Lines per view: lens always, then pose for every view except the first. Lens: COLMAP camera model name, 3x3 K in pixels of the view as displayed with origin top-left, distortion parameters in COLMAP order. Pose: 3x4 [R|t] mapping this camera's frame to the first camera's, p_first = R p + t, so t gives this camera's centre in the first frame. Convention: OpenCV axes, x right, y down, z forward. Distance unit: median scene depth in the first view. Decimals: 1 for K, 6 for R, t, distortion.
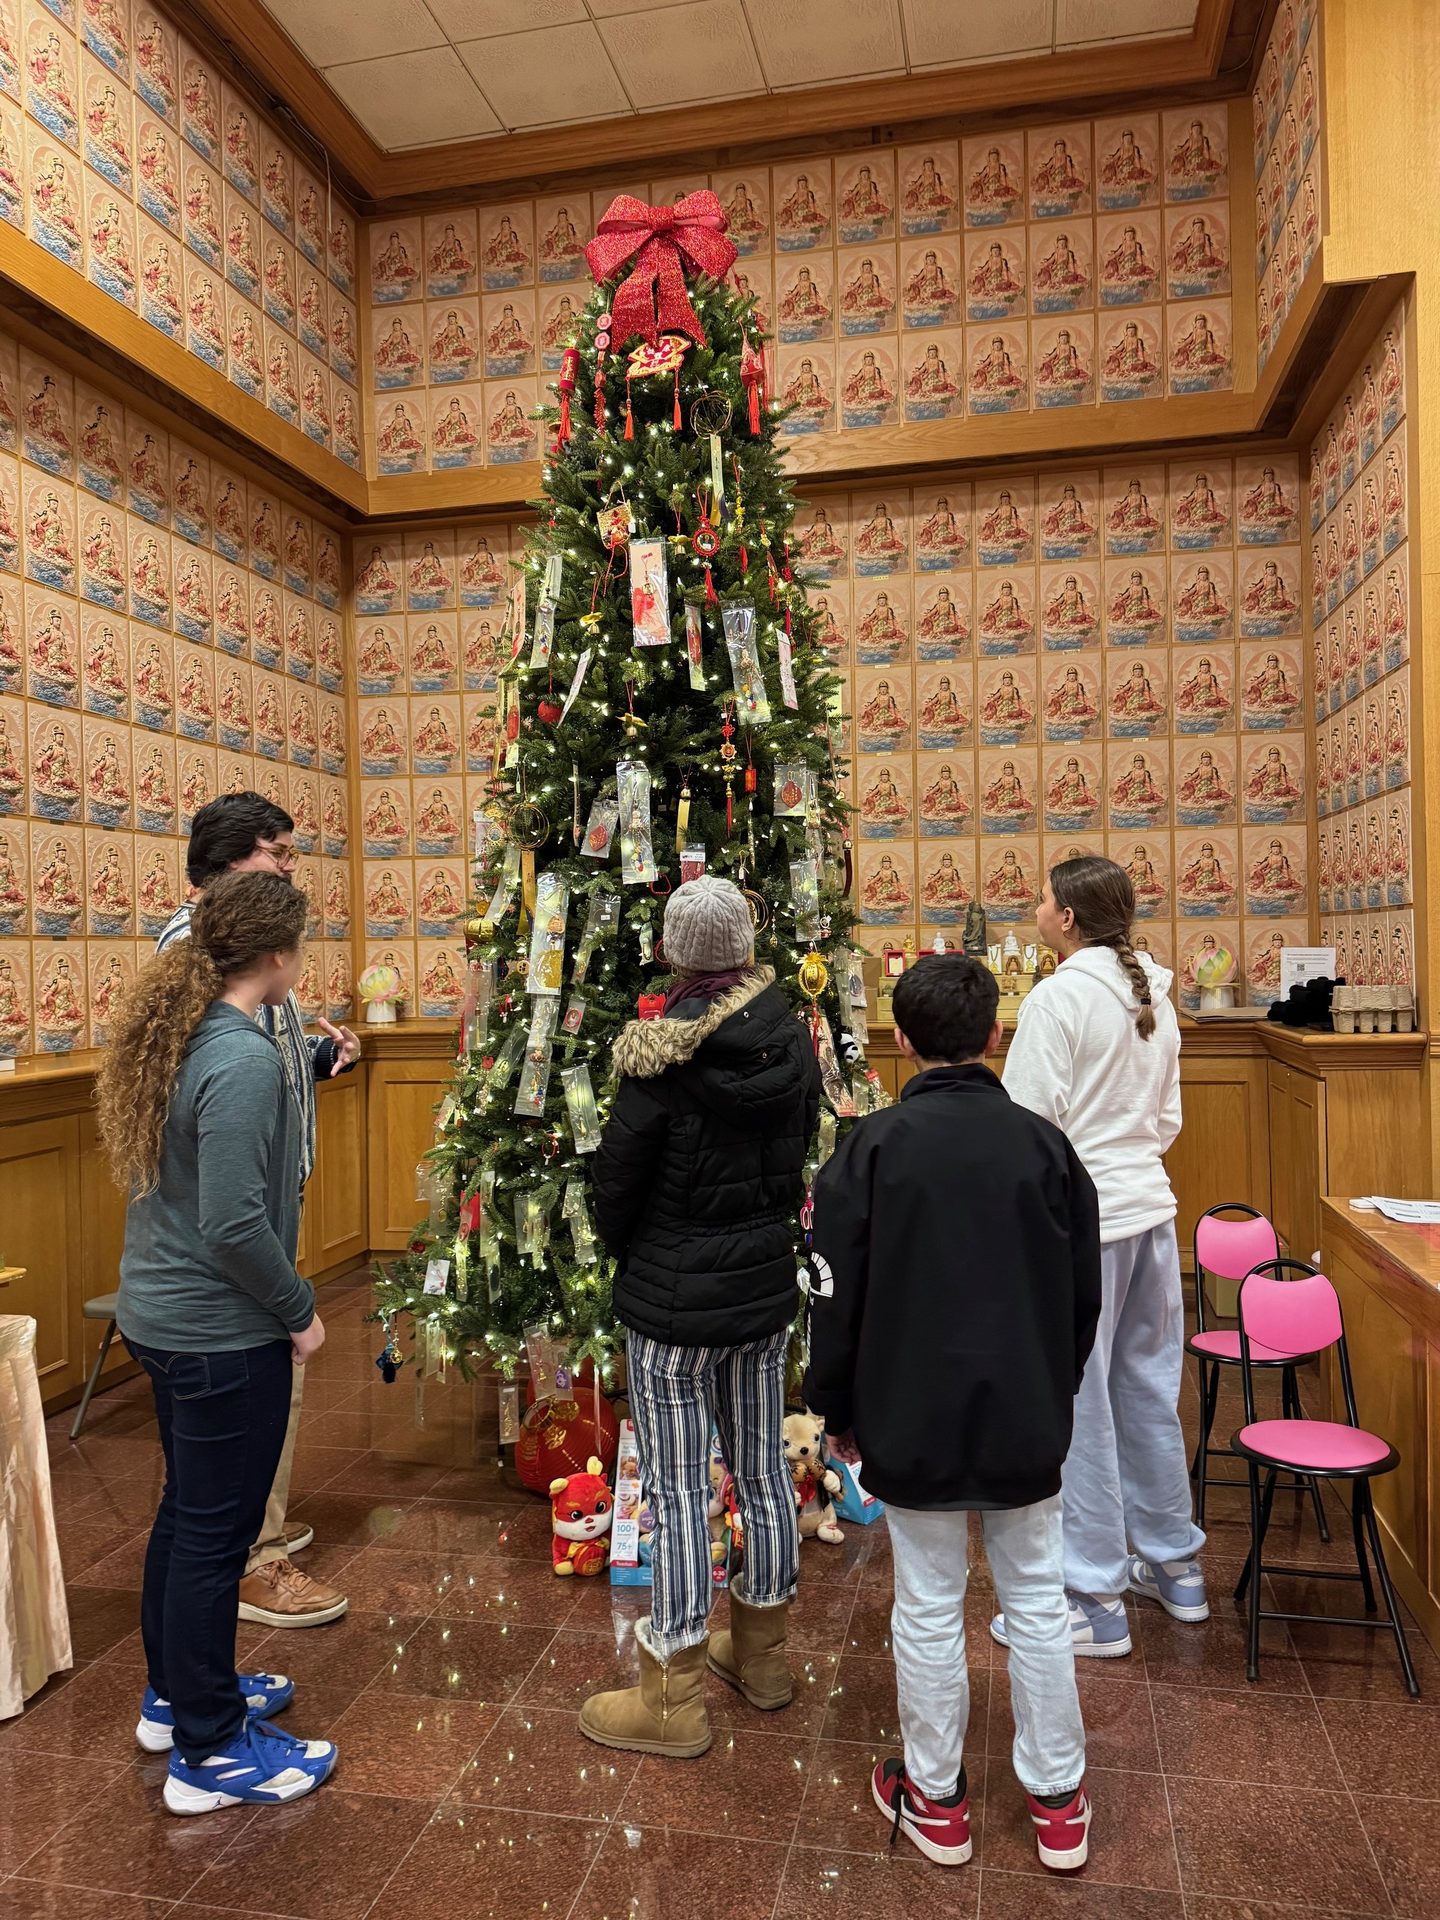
lens RADIAL K [[1356.7, 0, 720.0], [0, 1356.7, 960.0], [0, 0, 1]] dist [0.146029, -0.237320]
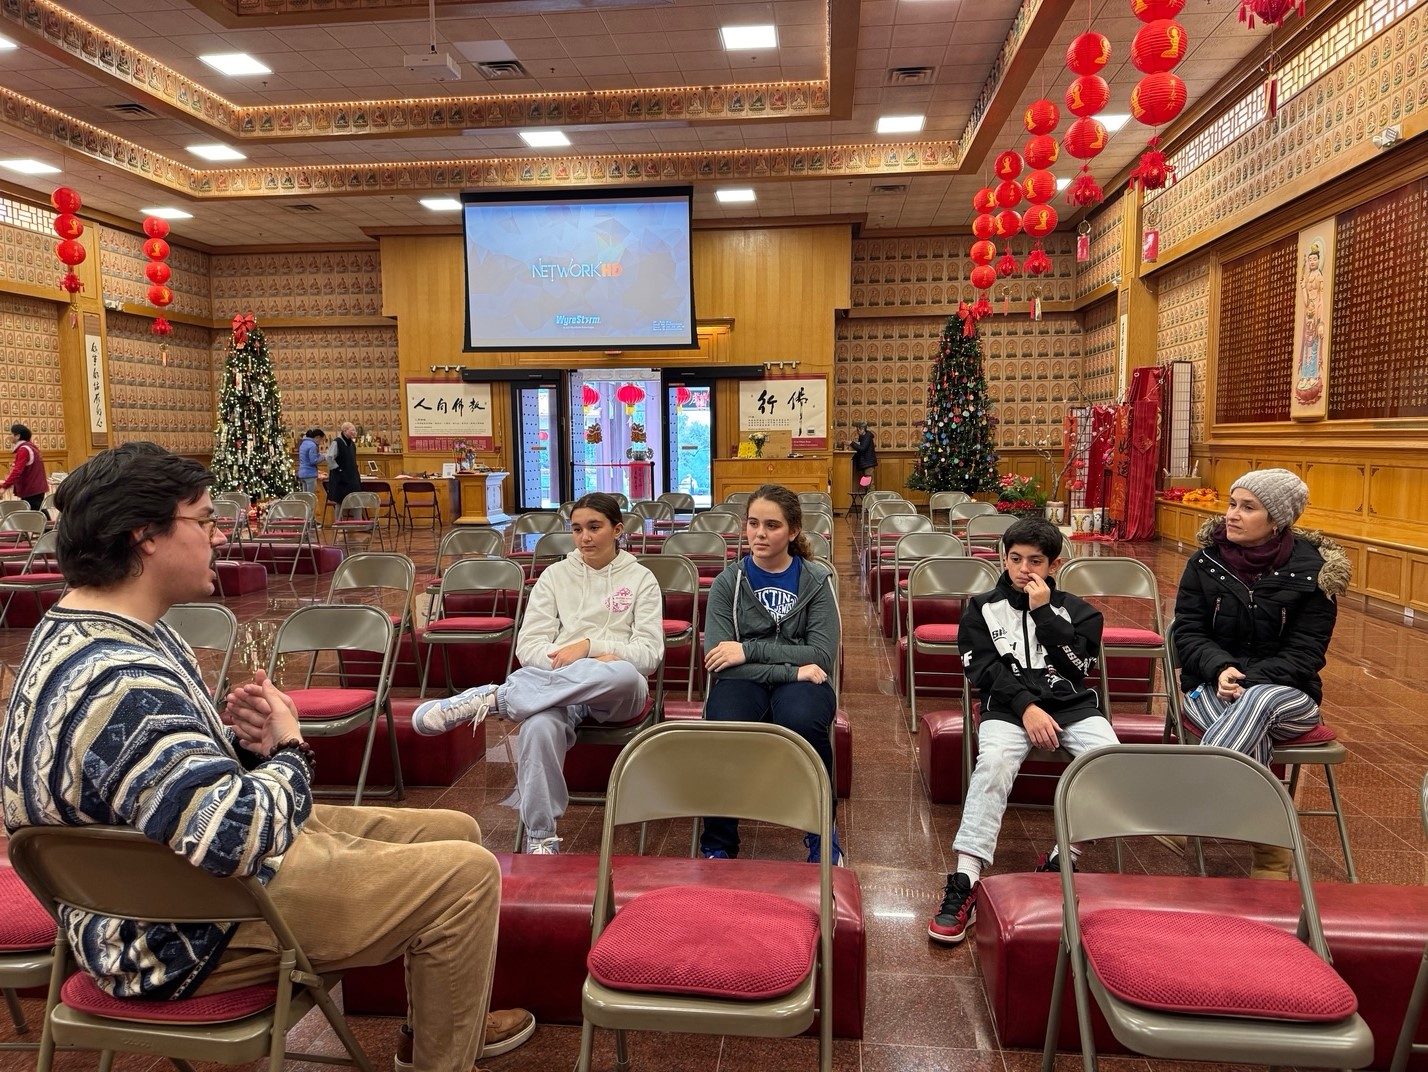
lens RADIAL K [[1009.1, 0, 714.3], [0, 1009.1, 541.8], [0, 0, 1]] dist [0.146029, -0.237320]
pose [[0.995168, -0.006187, 0.097994, 1.738202], [-0.003078, 0.995557, 0.094113, 0.029285], [-0.098141, -0.093960, 0.990727, -4.230910]]
